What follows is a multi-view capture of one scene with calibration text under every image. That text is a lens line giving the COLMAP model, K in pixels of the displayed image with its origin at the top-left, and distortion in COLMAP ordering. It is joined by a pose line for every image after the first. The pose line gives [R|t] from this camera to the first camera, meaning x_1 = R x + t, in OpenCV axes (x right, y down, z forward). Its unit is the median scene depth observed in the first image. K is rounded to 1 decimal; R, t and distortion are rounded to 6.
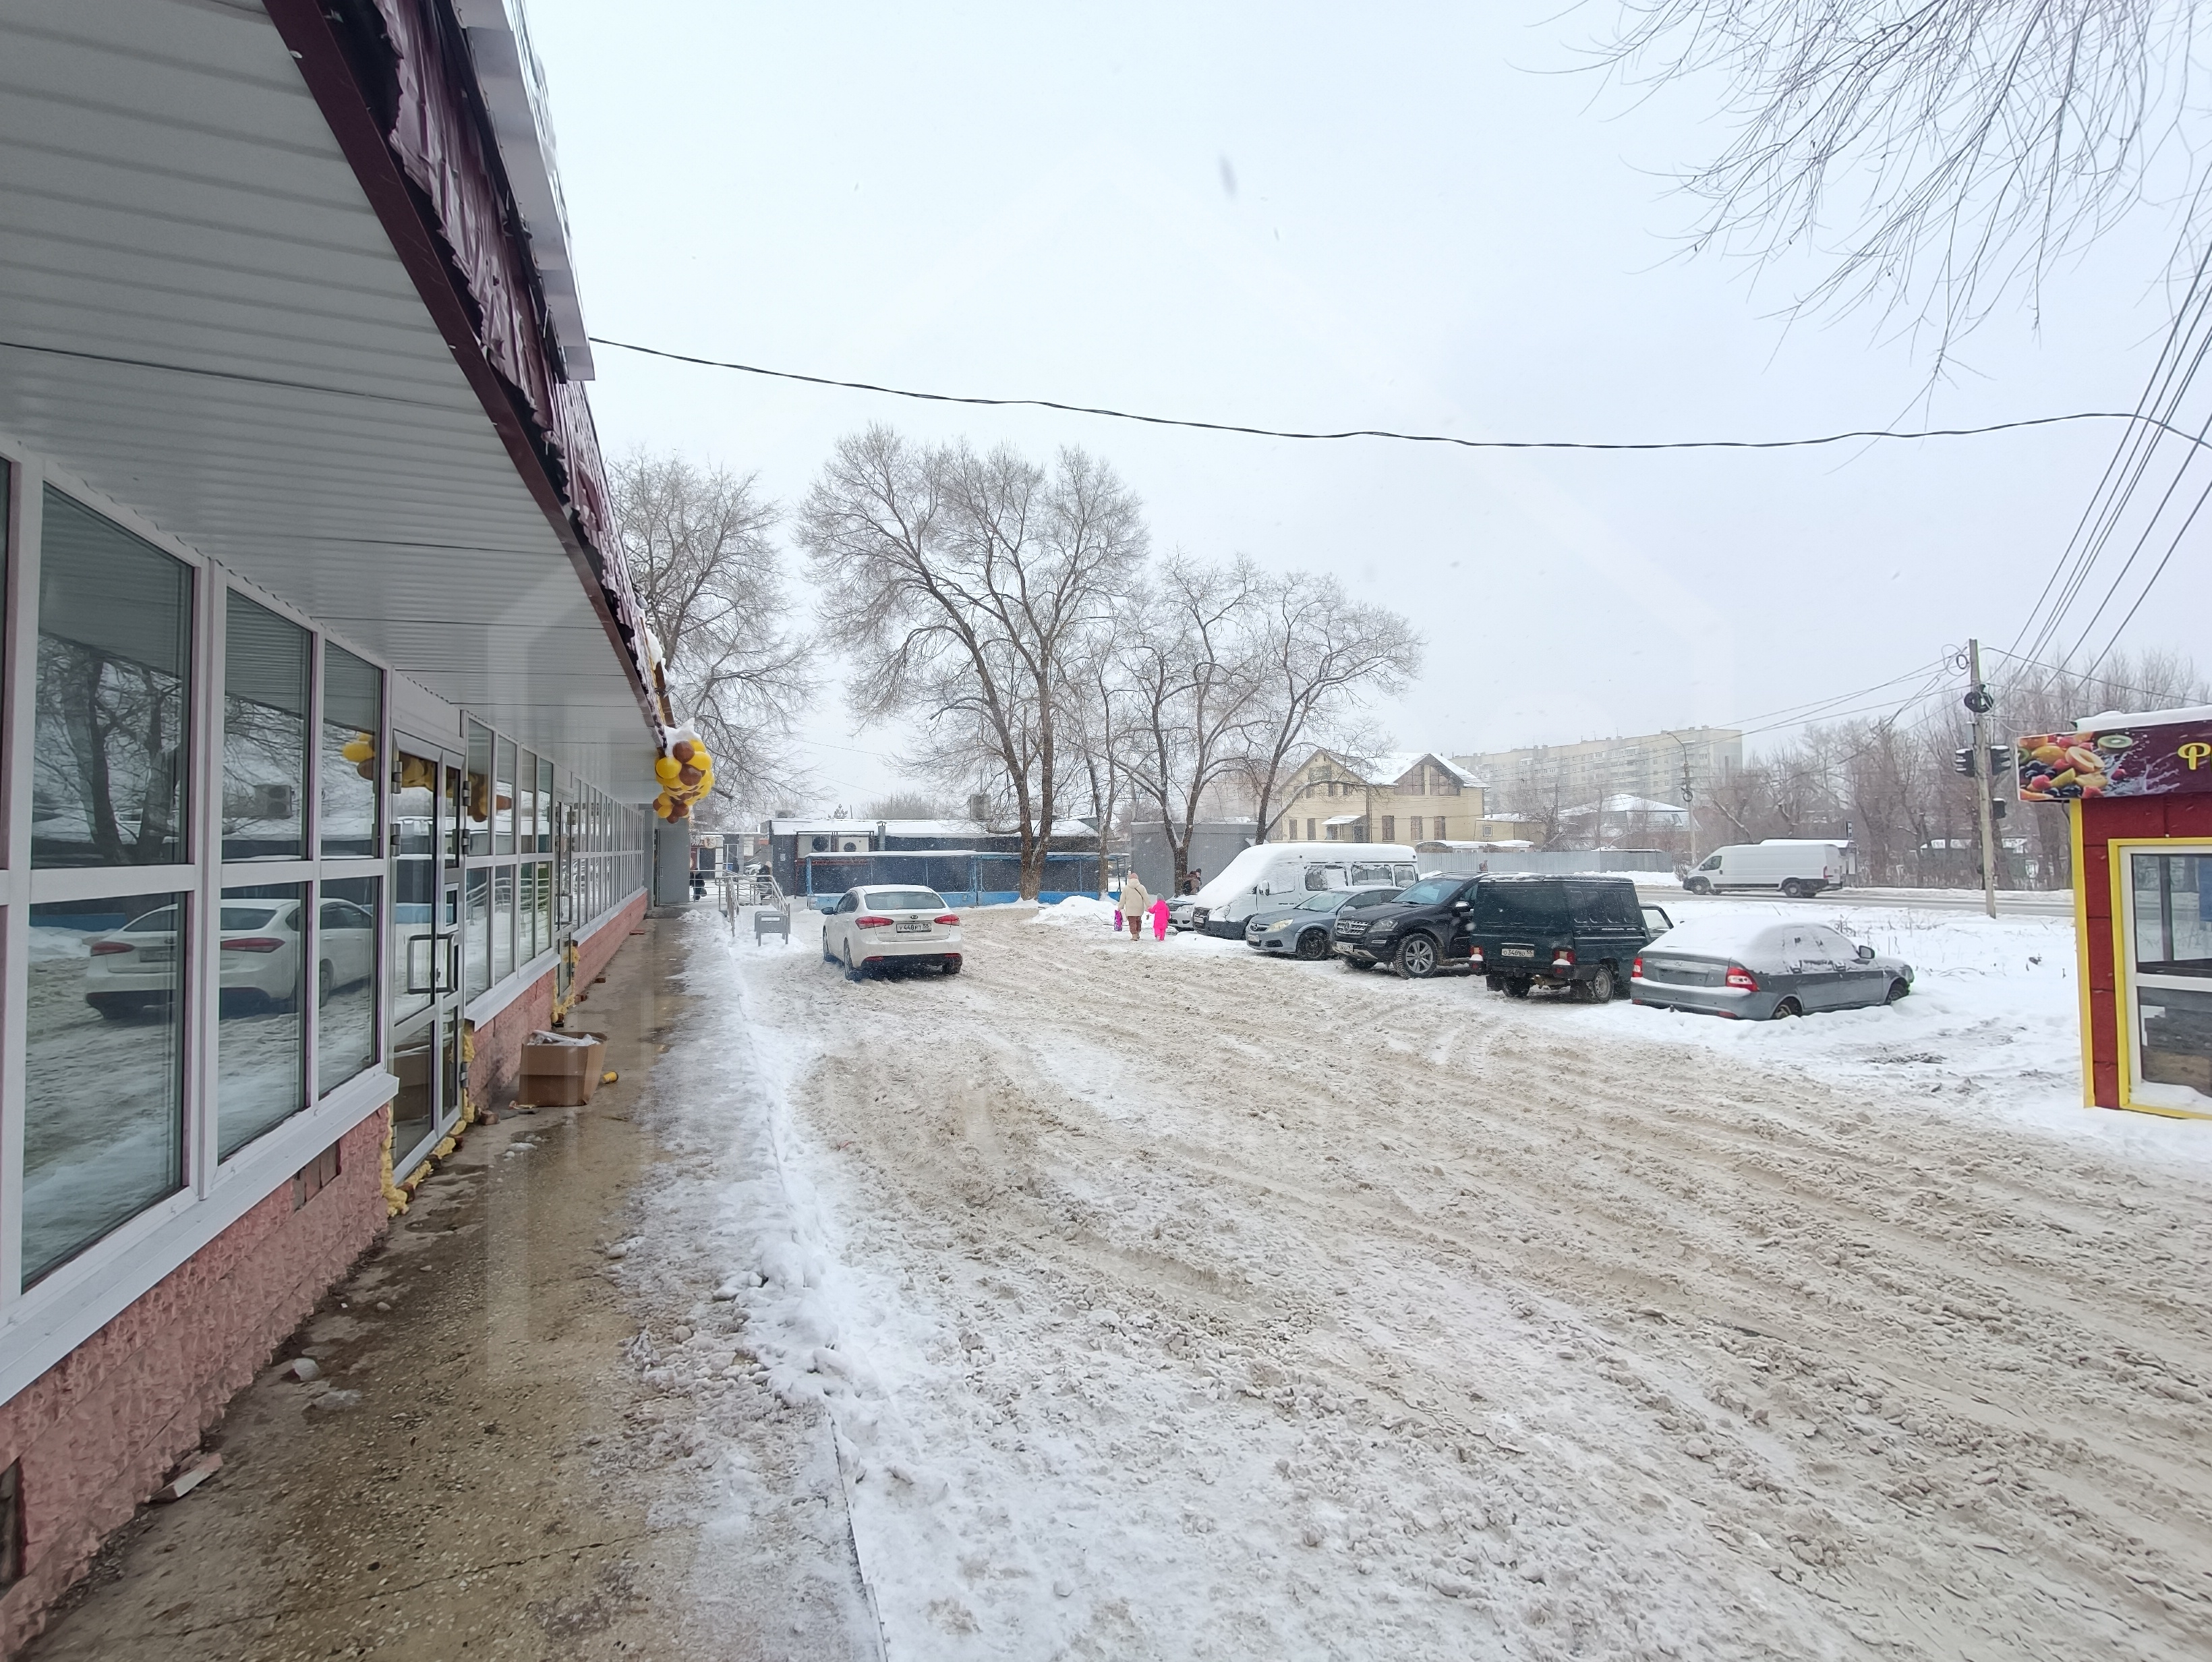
lens RADIAL K [[1004.4, 0, 1097.0], [0, 1004.4, 810.7], [0, 0, 1]] dist [-0.009864, 0.003227]
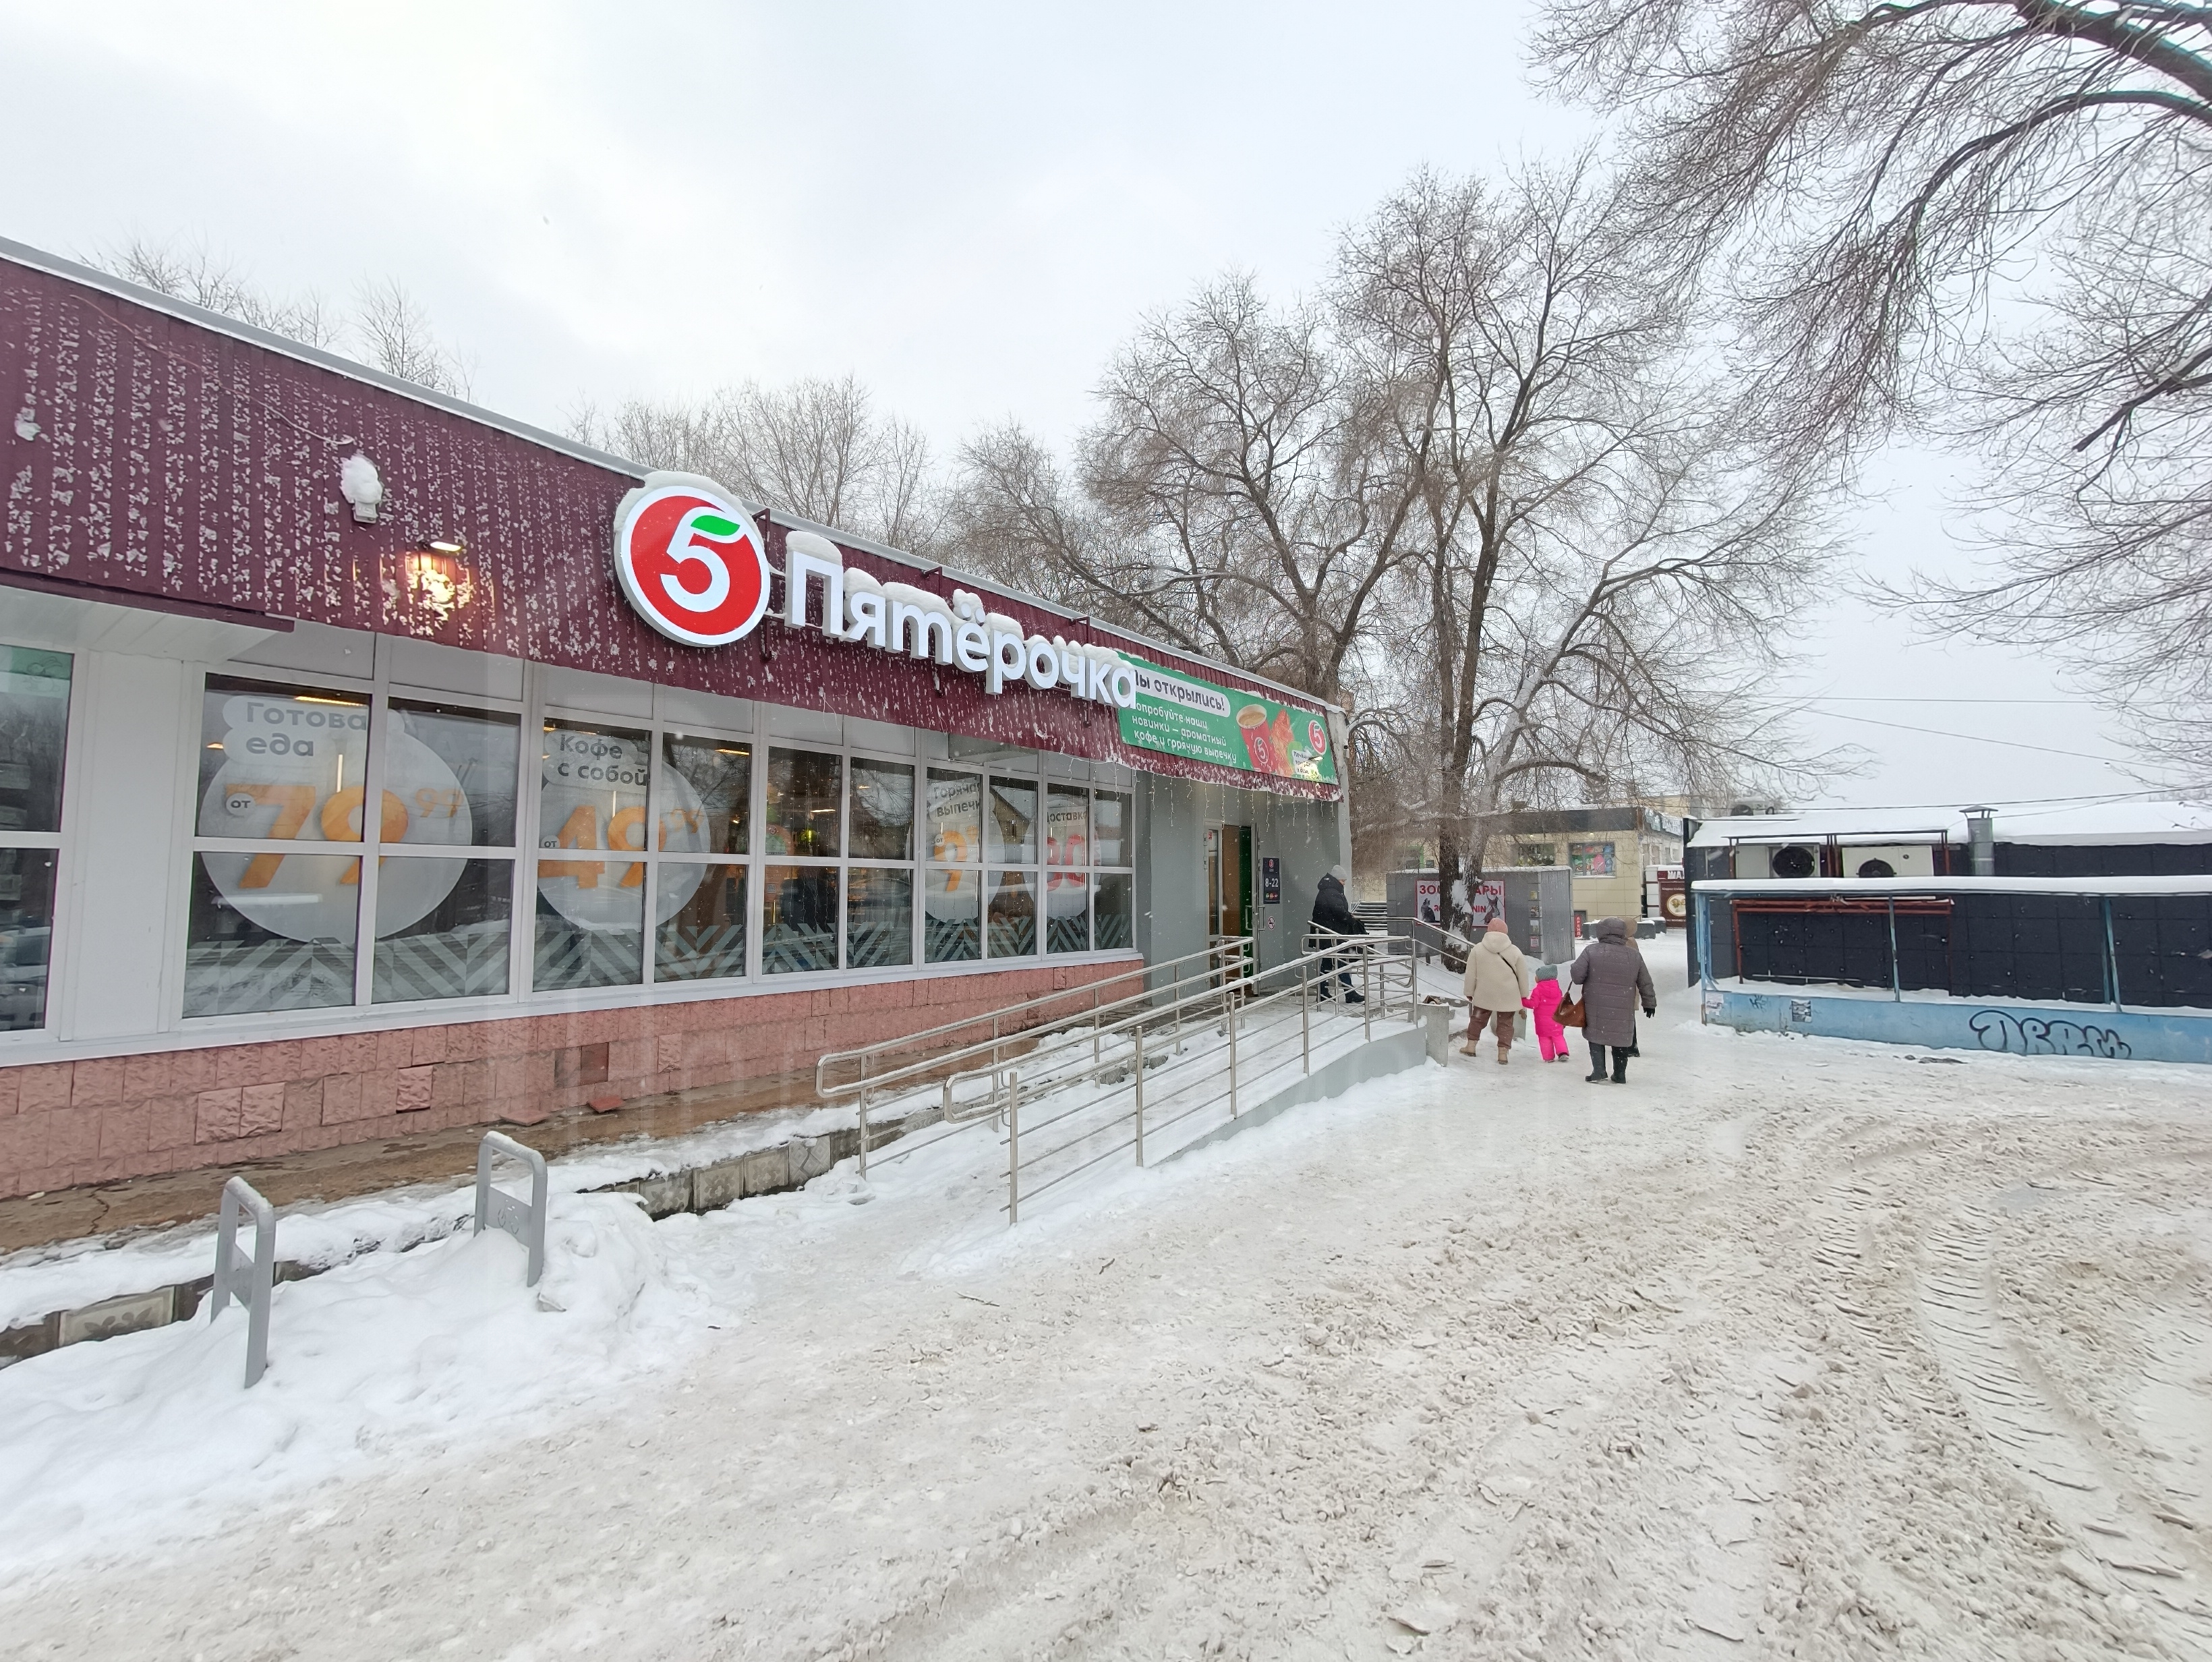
lens RADIAL K [[1004.4, 0, 1093.3], [0, 1004.4, 812.6], [0, 0, 1]] dist [-0.009864, 0.003227]
pose [[0.510582, -0.058765, -0.857819, -0.061106], [0.026020, 0.998261, -0.052898, 0.029078], [0.859435, 0.004688, 0.511223, 0.564638]]
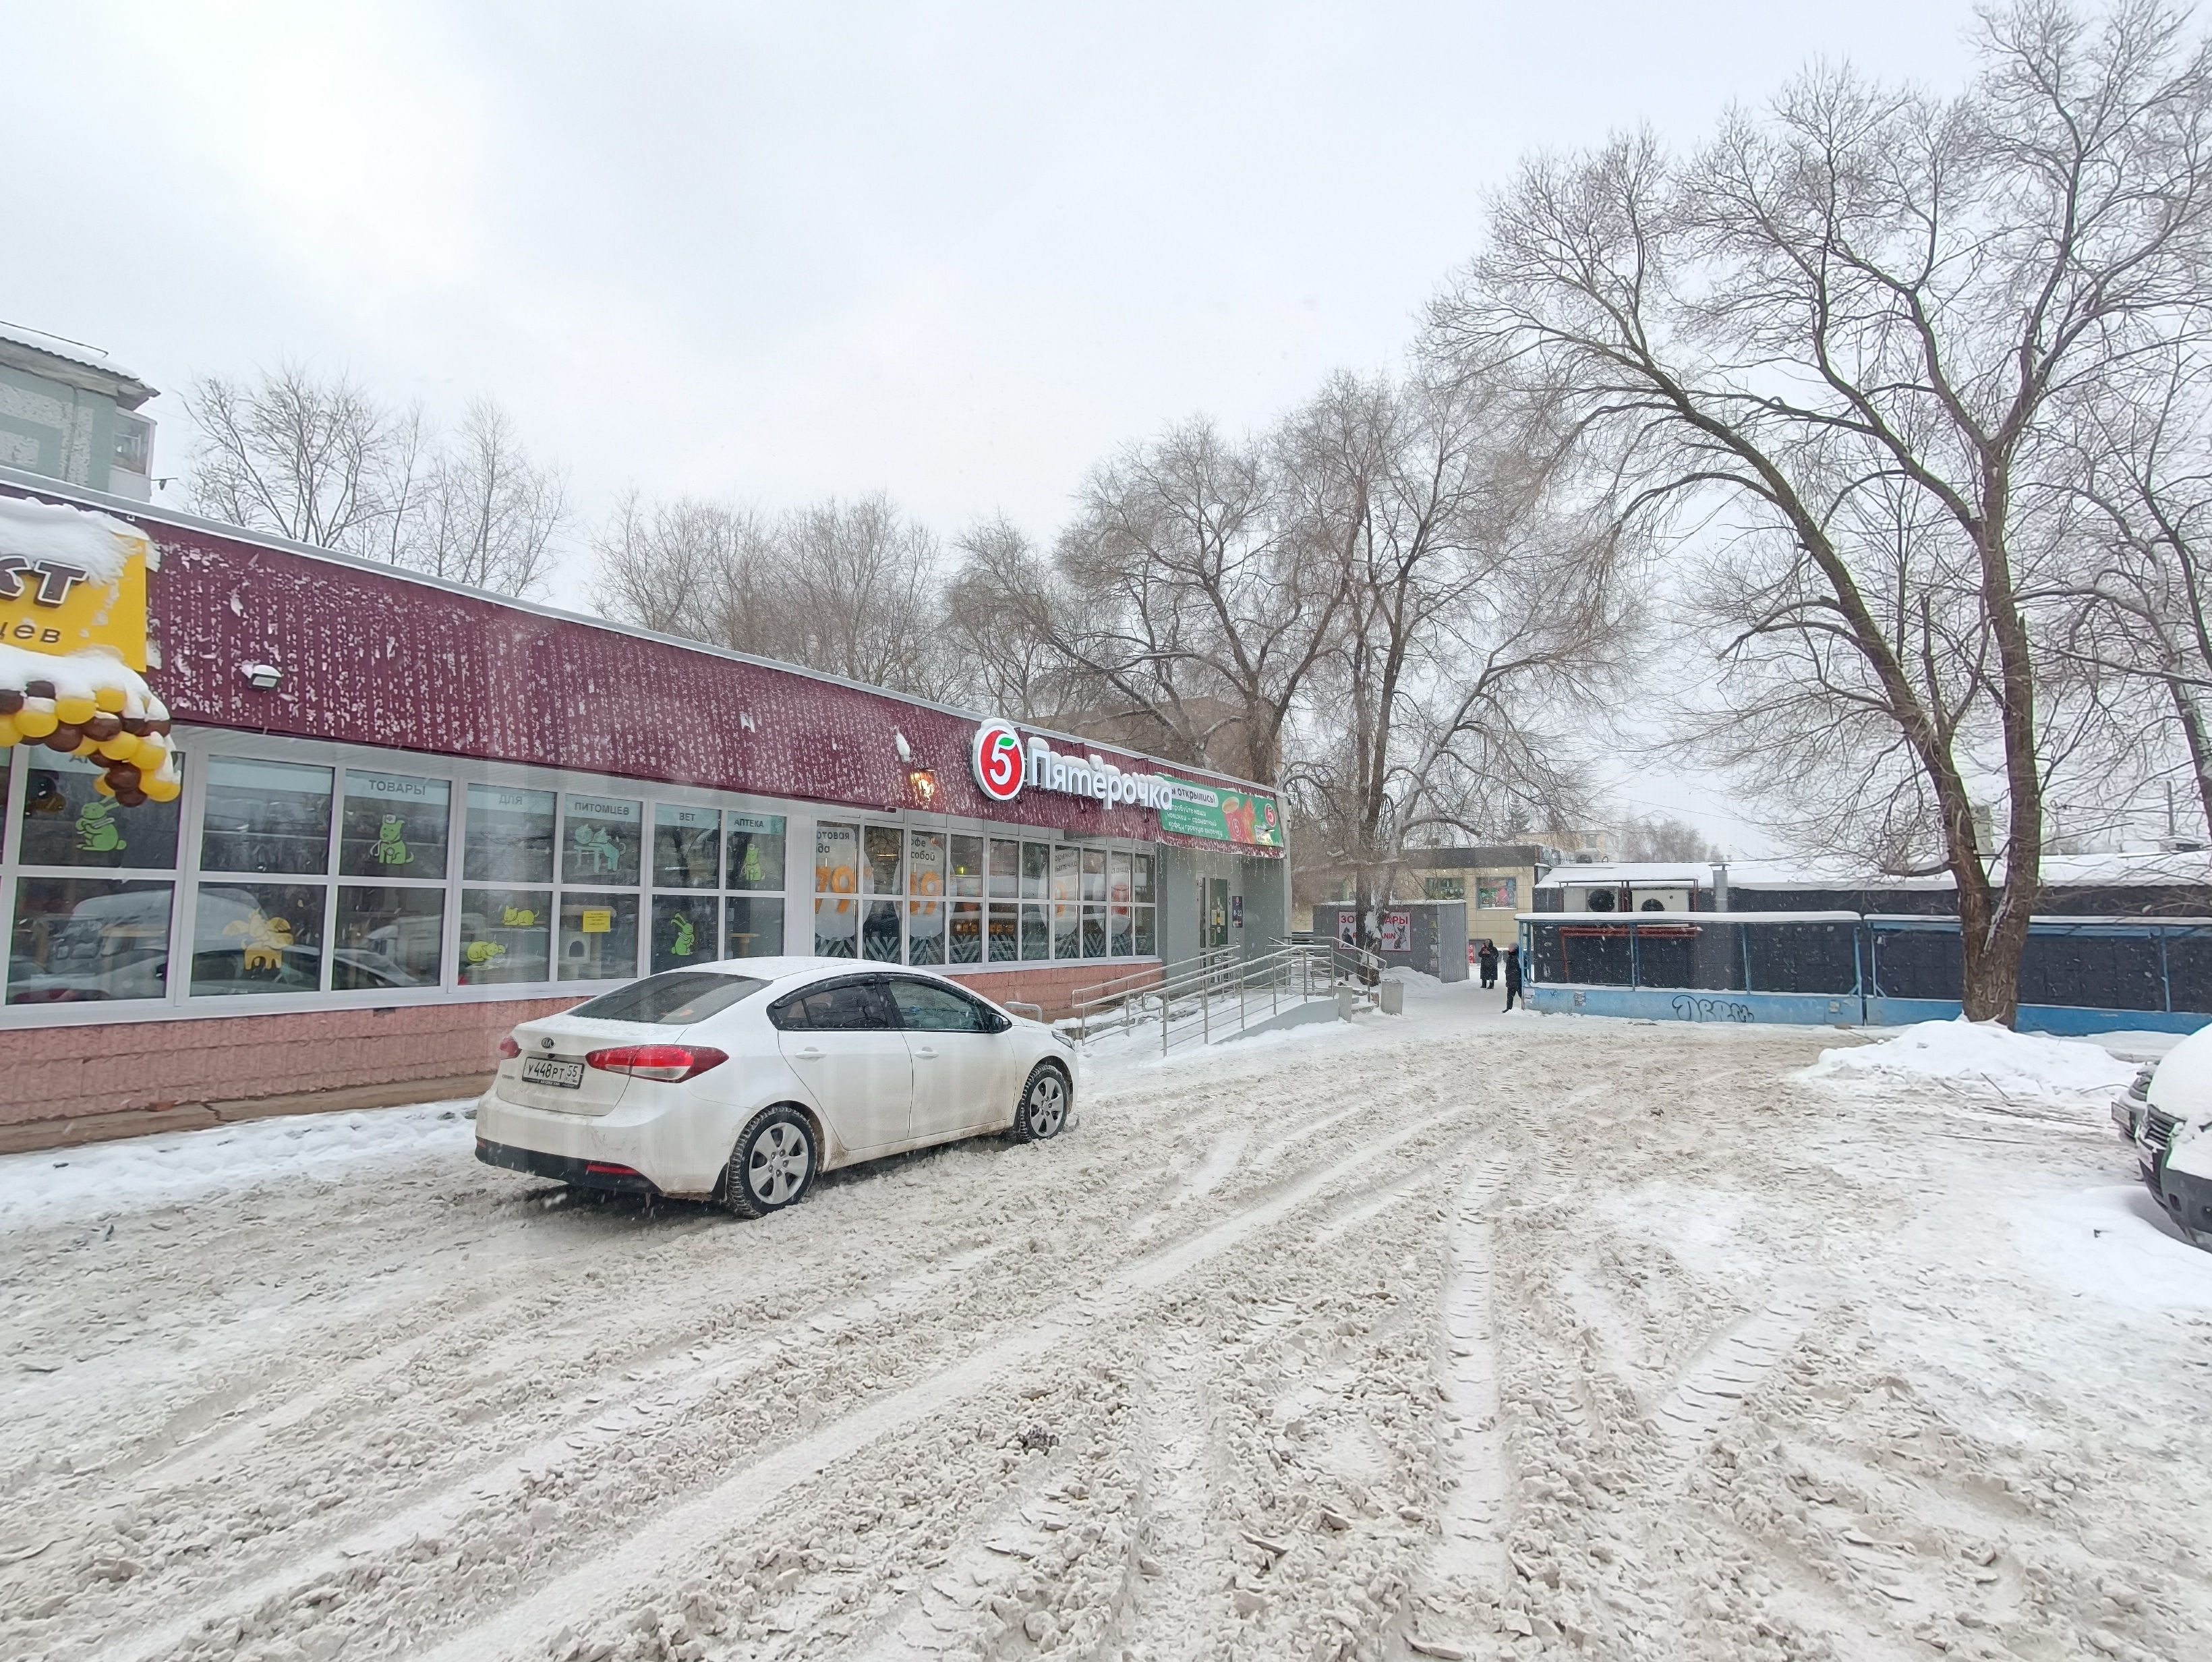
lens RADIAL K [[1139.6, 0, 1100.3], [0, 1139.6, 809.6], [0, 0, 1]] dist [-0.003571, 0.002711]
pose [[0.594970, -0.068044, -0.800862, 0.110796], [0.019580, 0.997341, -0.070191, 0.022595], [0.803509, 0.026081, 0.594721, 0.377120]]
